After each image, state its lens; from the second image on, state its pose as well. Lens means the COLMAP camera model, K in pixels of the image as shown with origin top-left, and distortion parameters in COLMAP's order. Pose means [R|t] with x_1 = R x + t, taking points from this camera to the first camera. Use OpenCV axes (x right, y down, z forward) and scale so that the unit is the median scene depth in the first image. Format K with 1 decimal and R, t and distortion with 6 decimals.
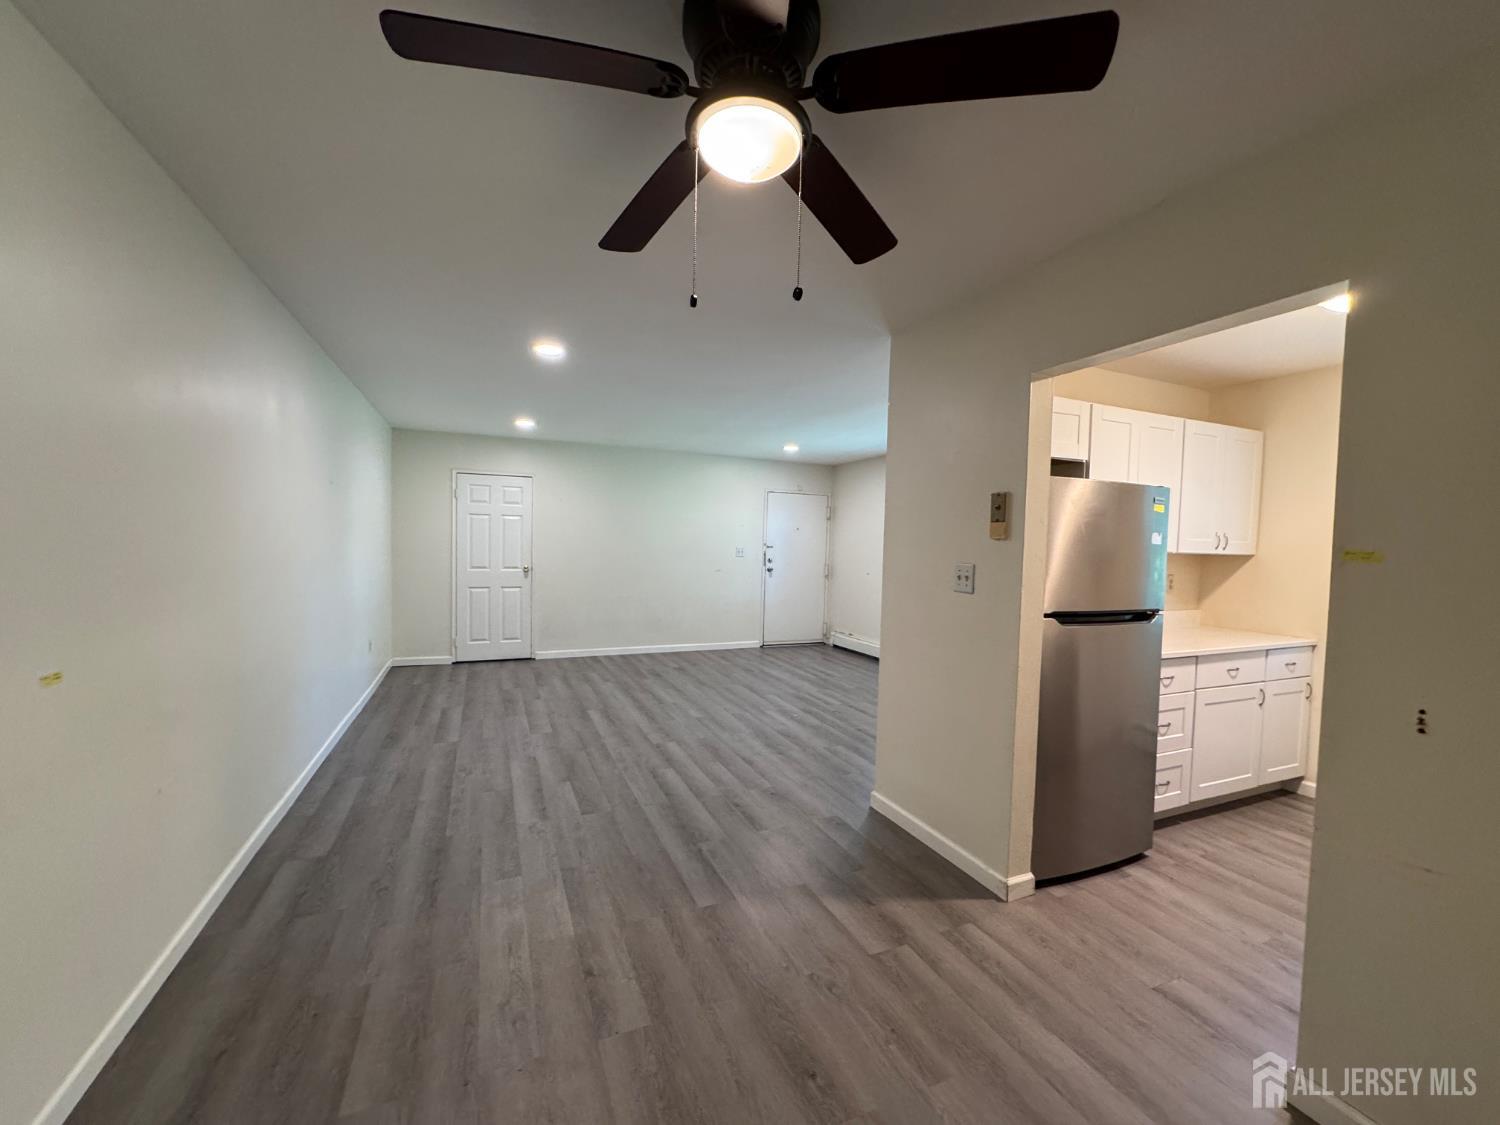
lens RADIAL K [[601.3, 0, 751.9], [0, 601.3, 565.9], [0, 0, 1]] dist [-0.002773, 0.001289]
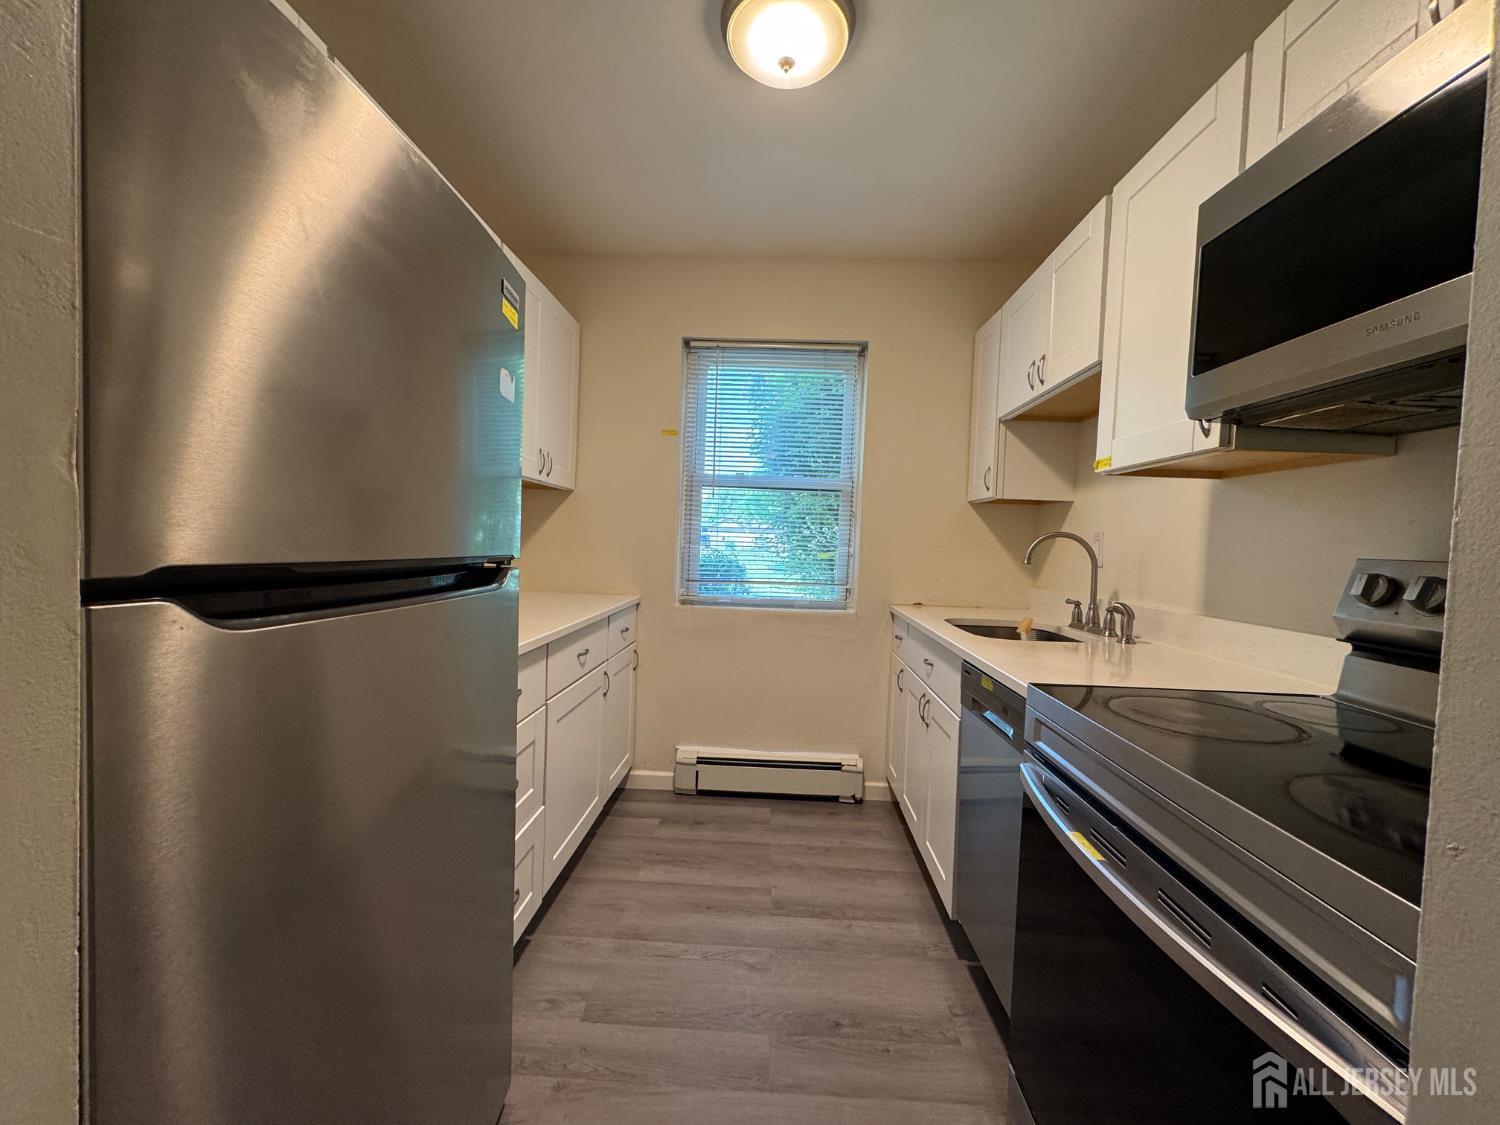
lens RADIAL K [[601.3, 0, 748.2], [0, 601.3, 563.7], [0, 0, 1]] dist [-0.002773, 0.001289]
pose [[0.446841, -0.043997, 0.893531, 0.298220], [0.014337, 0.999014, 0.042021, 0.050626], [-0.894499, -0.005966, 0.447031, 0.533022]]
